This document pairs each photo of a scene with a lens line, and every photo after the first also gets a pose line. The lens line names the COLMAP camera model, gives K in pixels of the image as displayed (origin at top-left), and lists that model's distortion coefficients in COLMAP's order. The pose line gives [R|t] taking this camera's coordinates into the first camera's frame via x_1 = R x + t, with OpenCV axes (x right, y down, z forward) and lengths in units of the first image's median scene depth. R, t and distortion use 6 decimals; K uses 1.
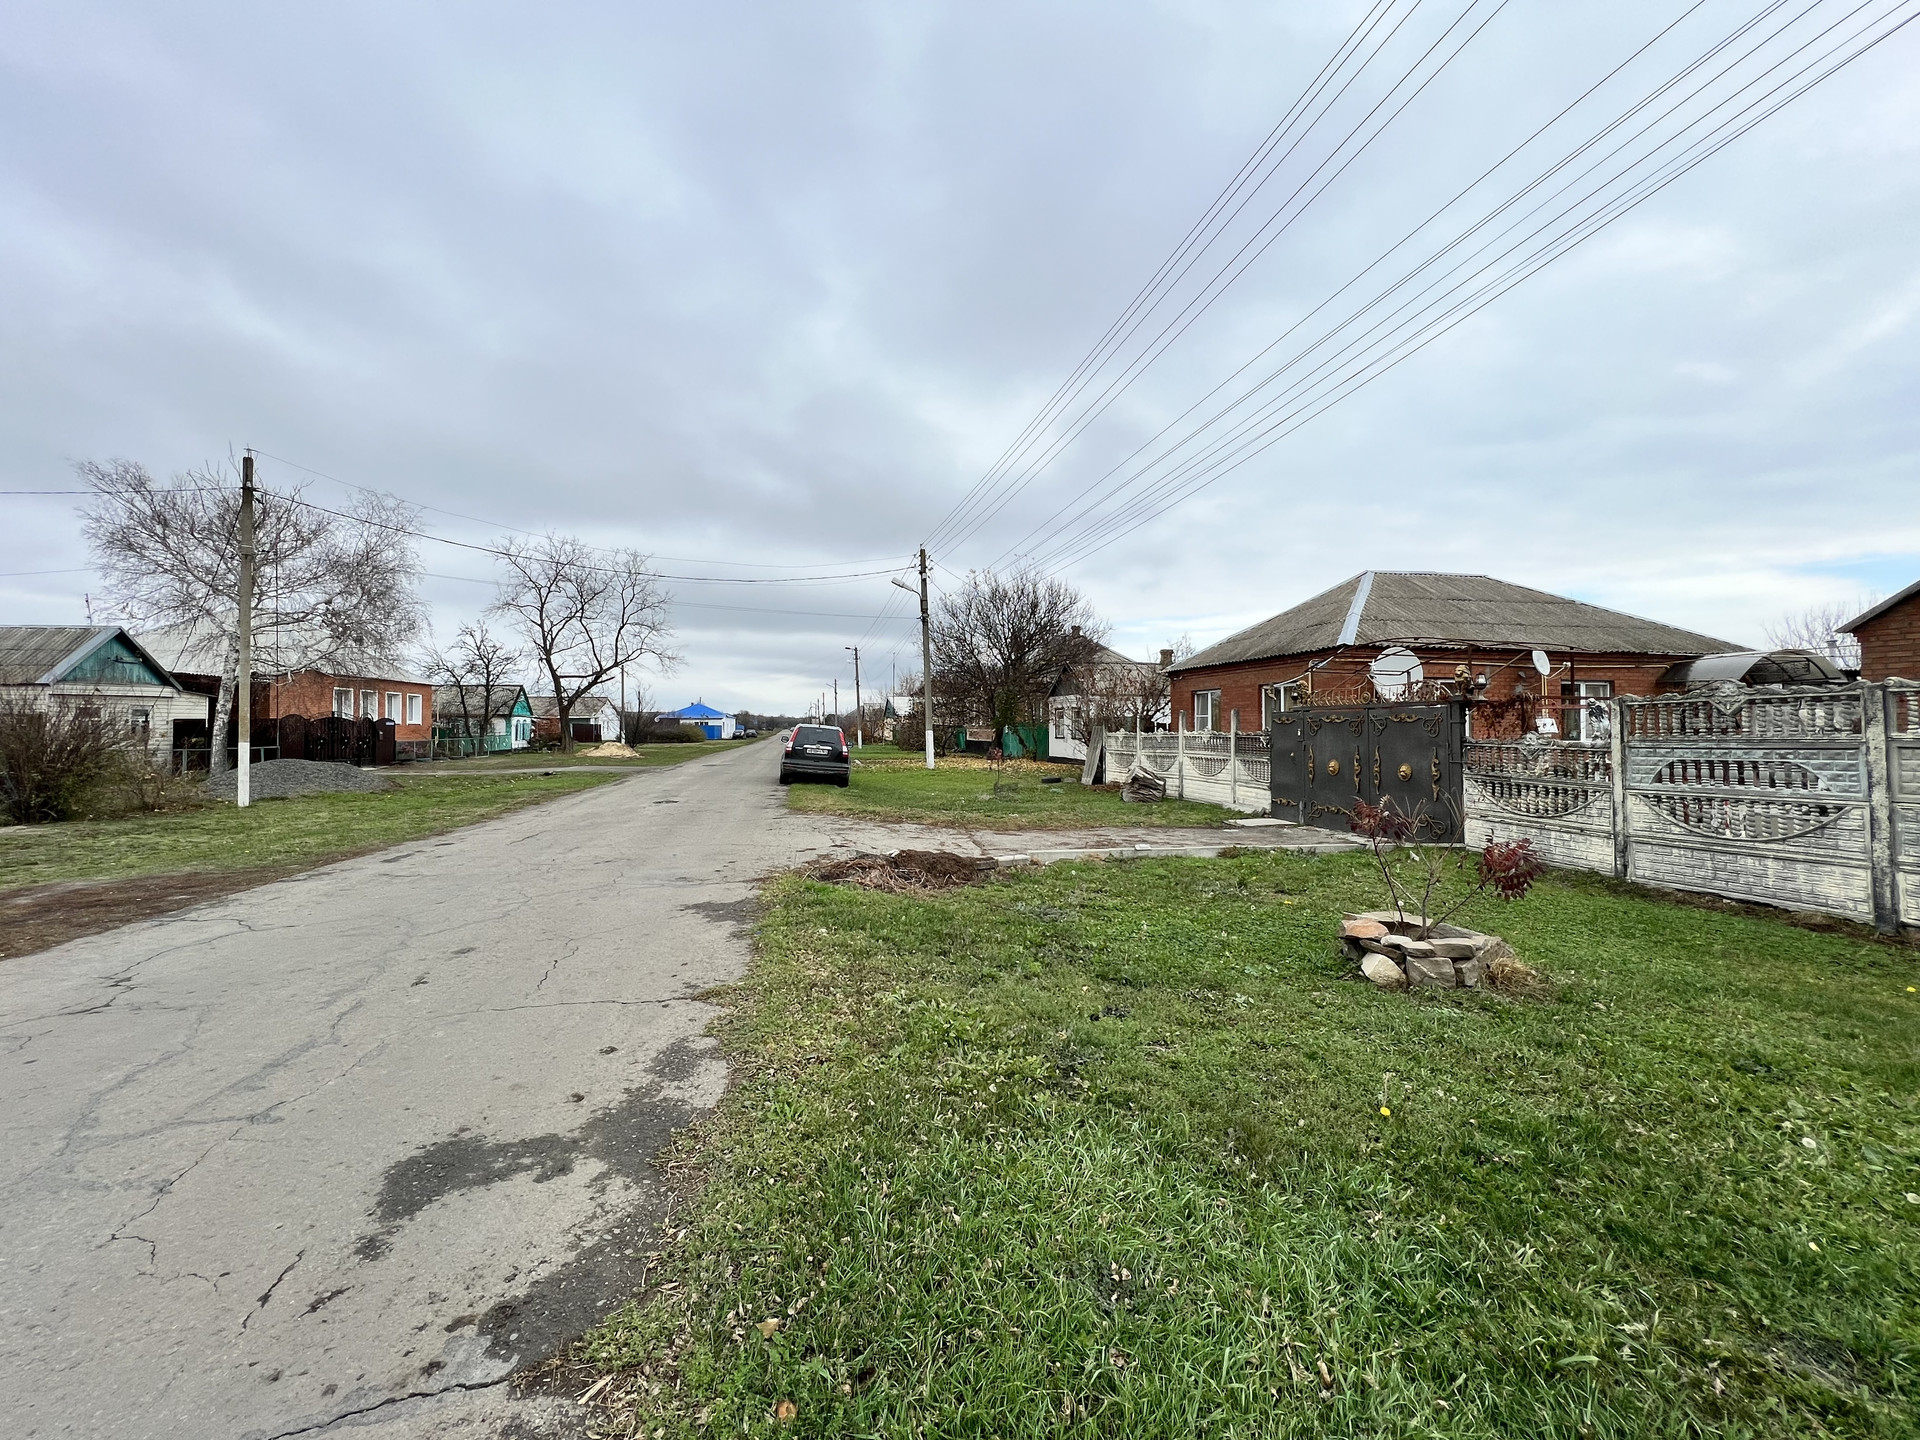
lens RADIAL K [[774.1, 0, 952.6], [0, 774.1, 722.6], [0, 0, 1]] dist [-0.001966, 0.001473]
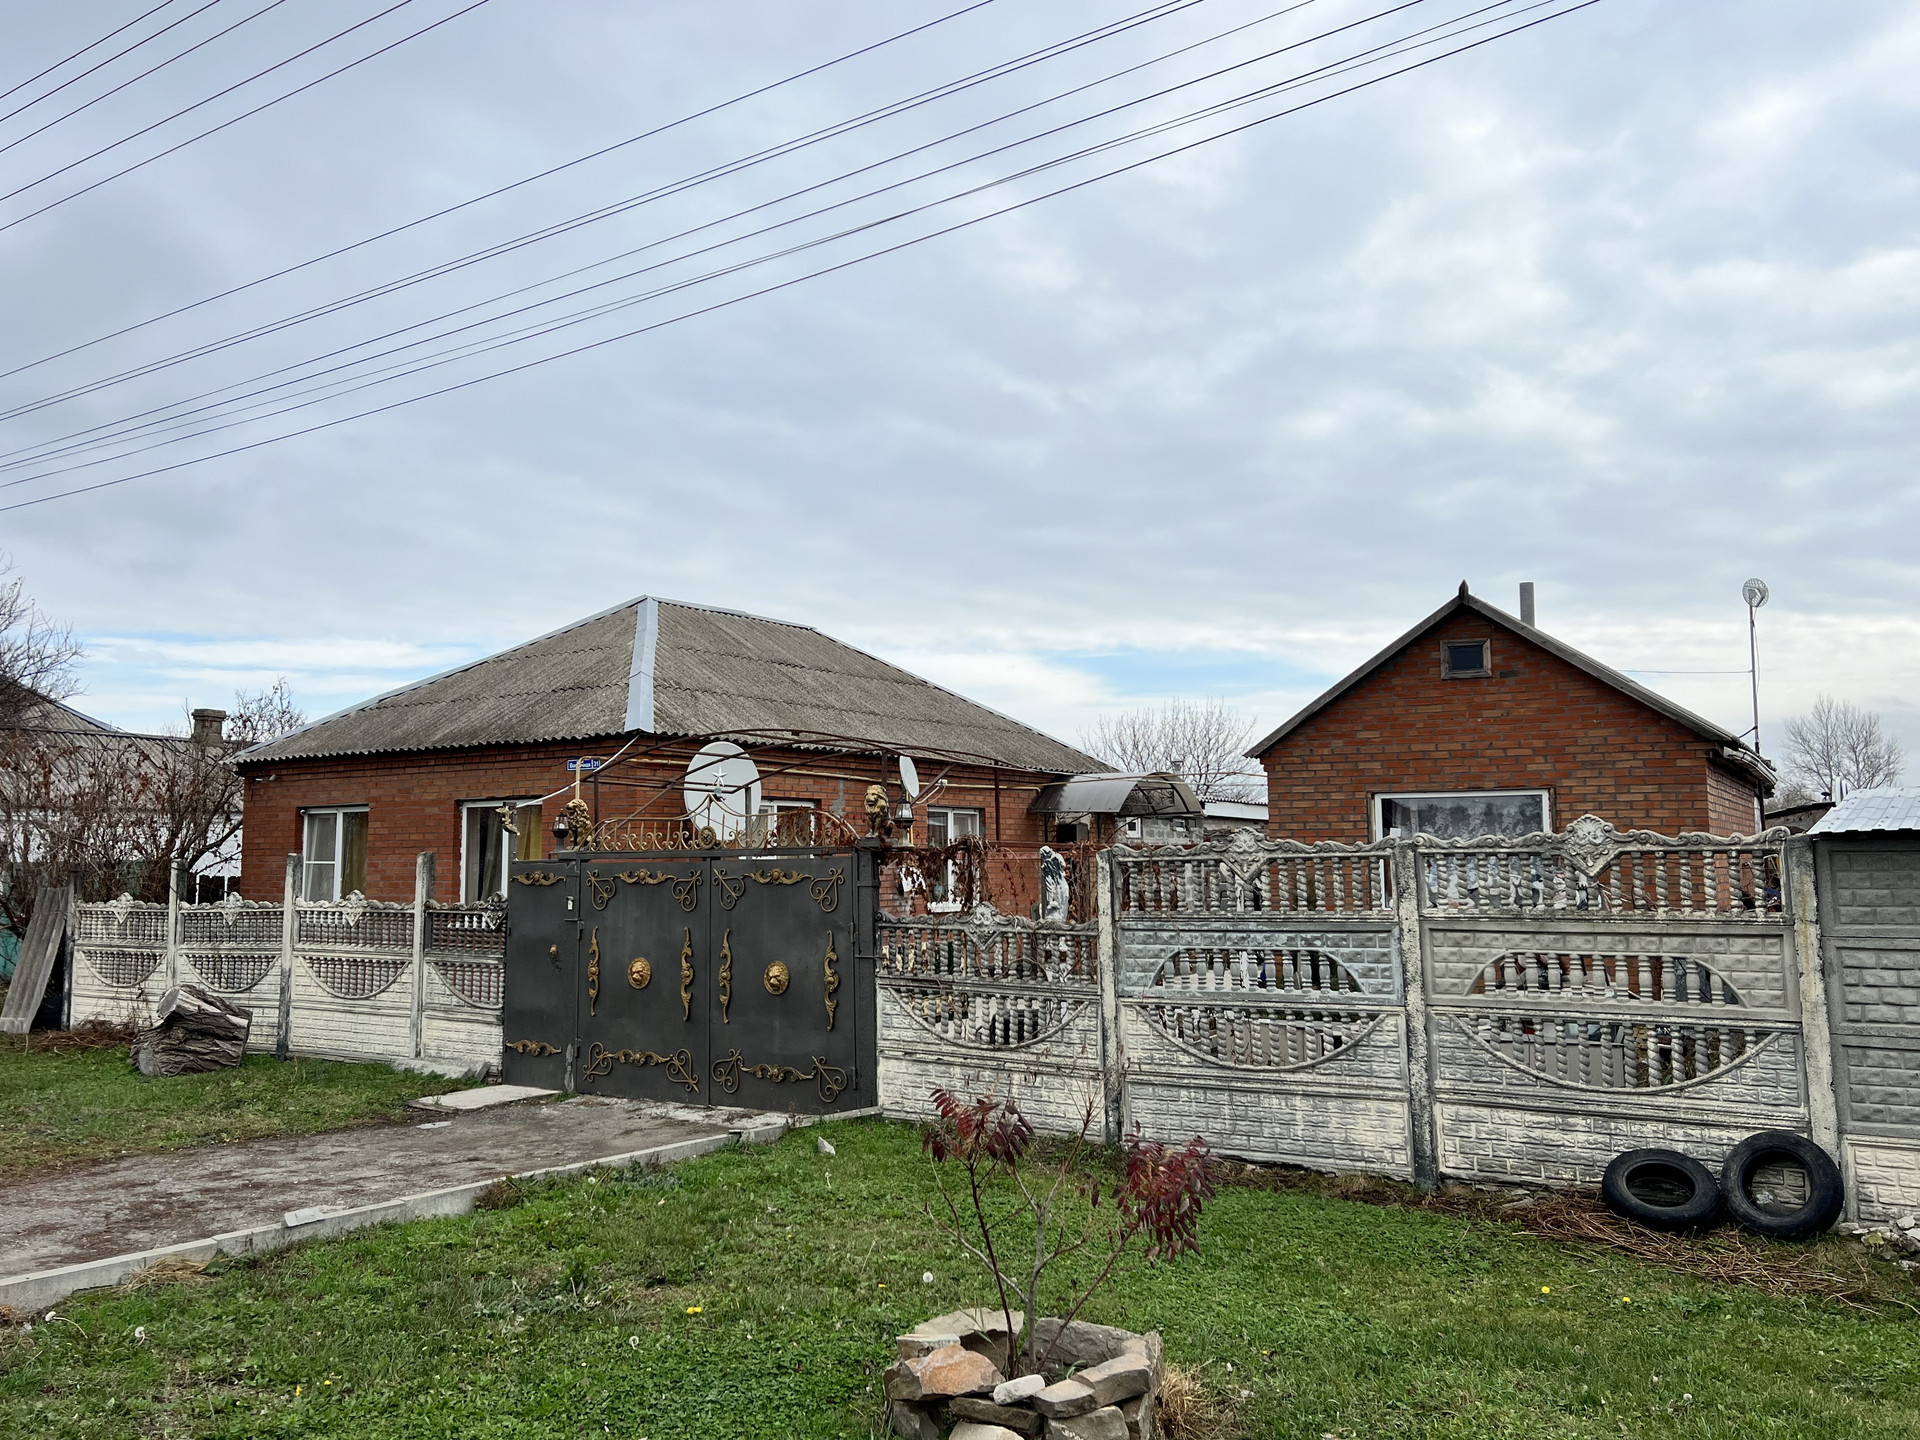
lens RADIAL K [[1501.5, 0, 957.4], [0, 1501.5, 706.9], [0, 0, 1]] dist [0.047558, -0.031542]
pose [[0.722004, 0.068565, 0.688483, -0.047707], [0.000380, 0.995038, -0.099493, -0.016311], [-0.691889, 0.072096, 0.718395, 0.120994]]
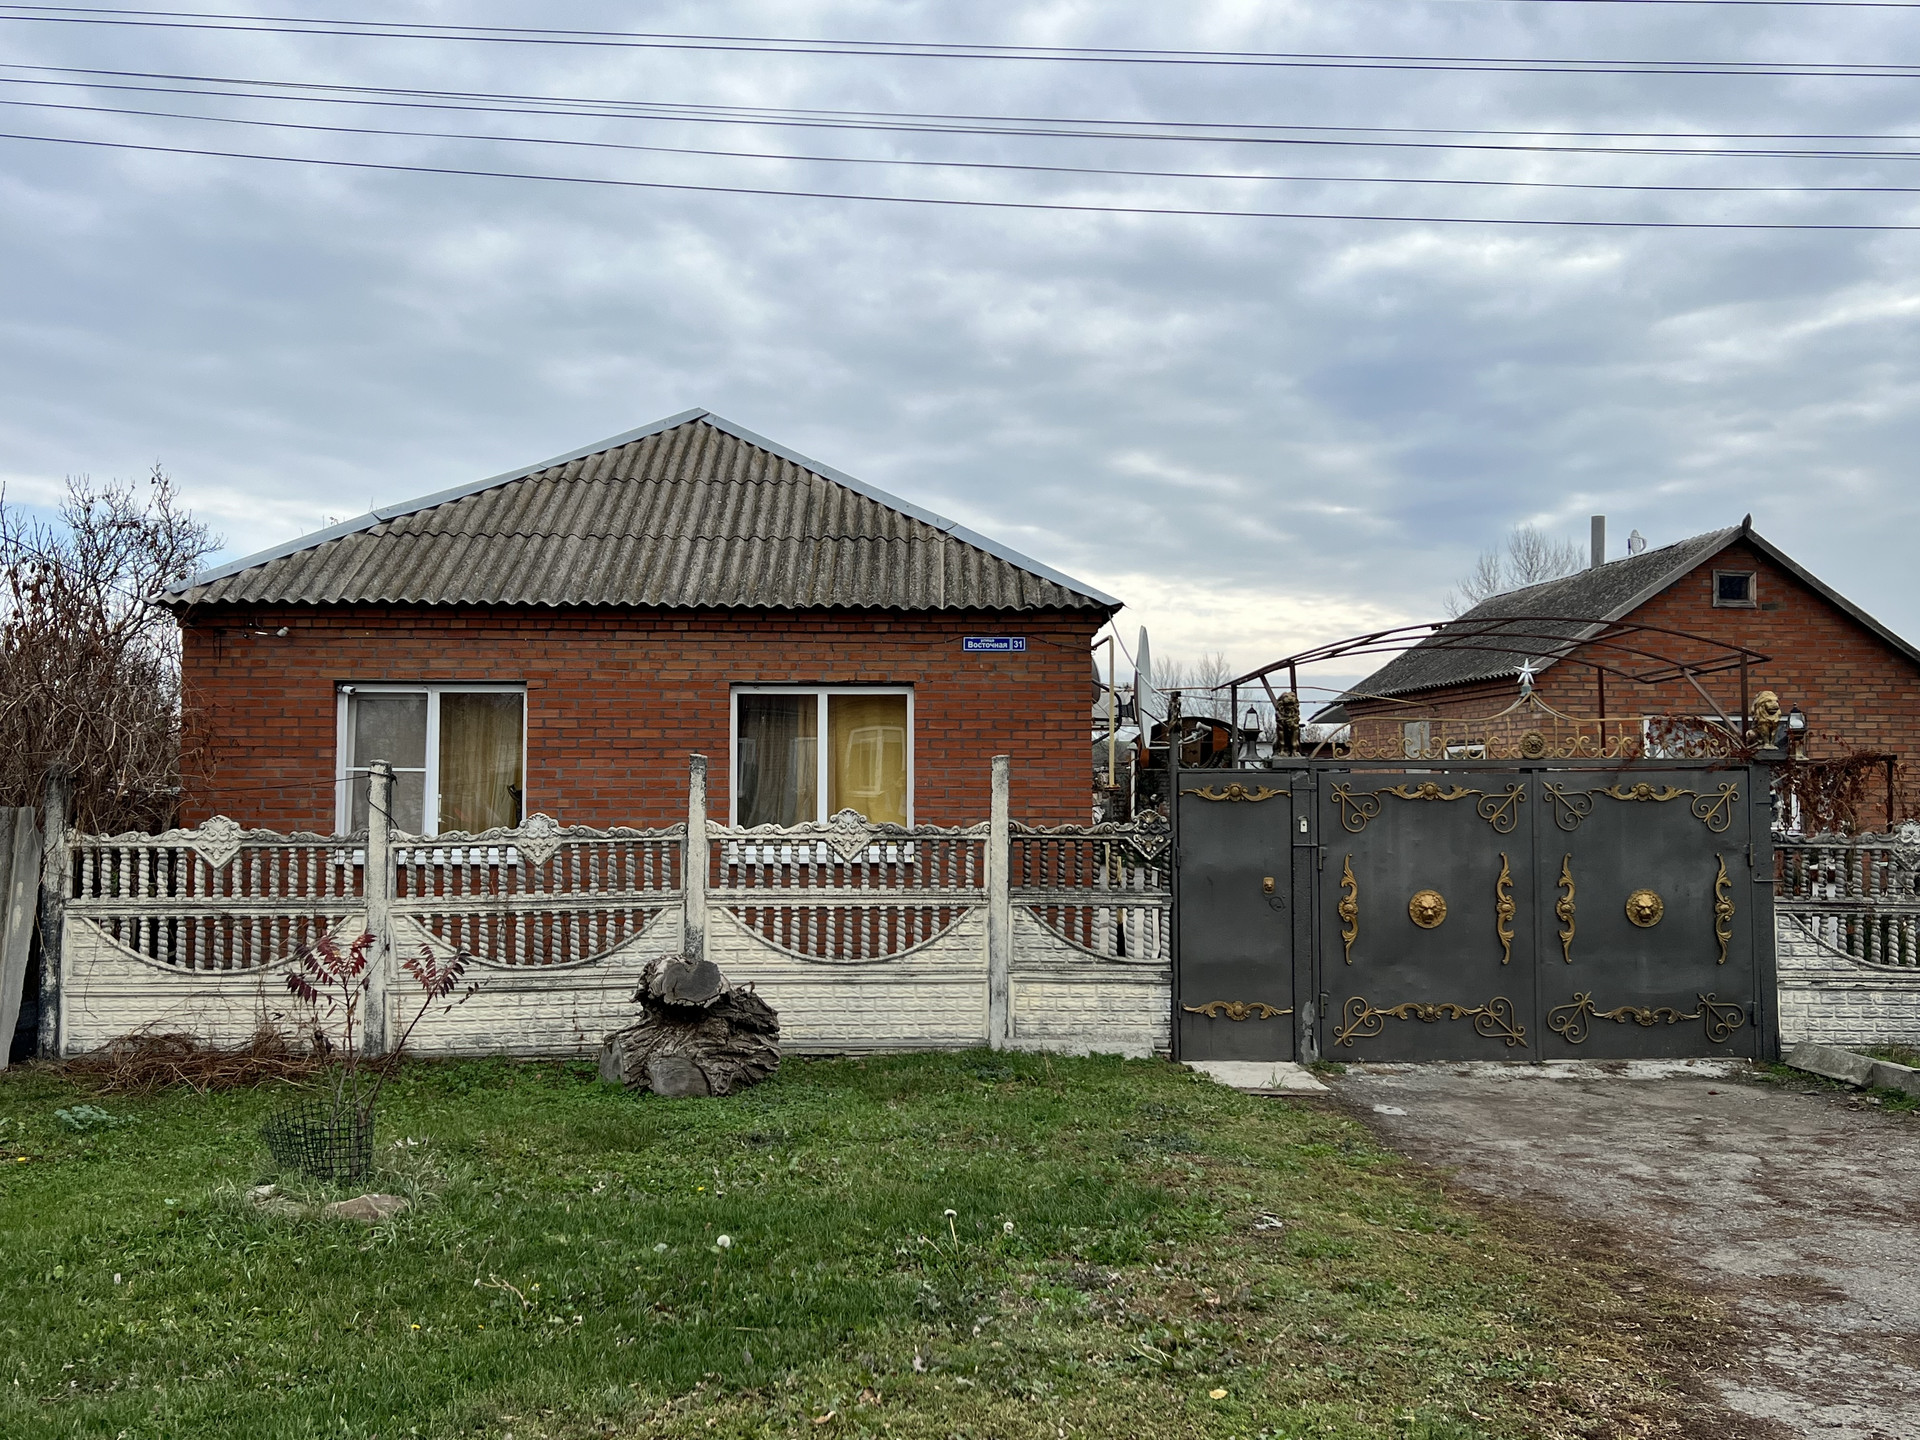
lens RADIAL K [[1767.1, 0, 962.2], [0, 1767.1, 706.0], [0, 0, 1]] dist [0.074451, 0.000000]
pose [[0.168124, 0.044785, 0.984748, -0.464939], [-0.008211, 0.998996, -0.044031, -0.006589], [-0.985732, -0.000683, 0.168323, 1.006207]]
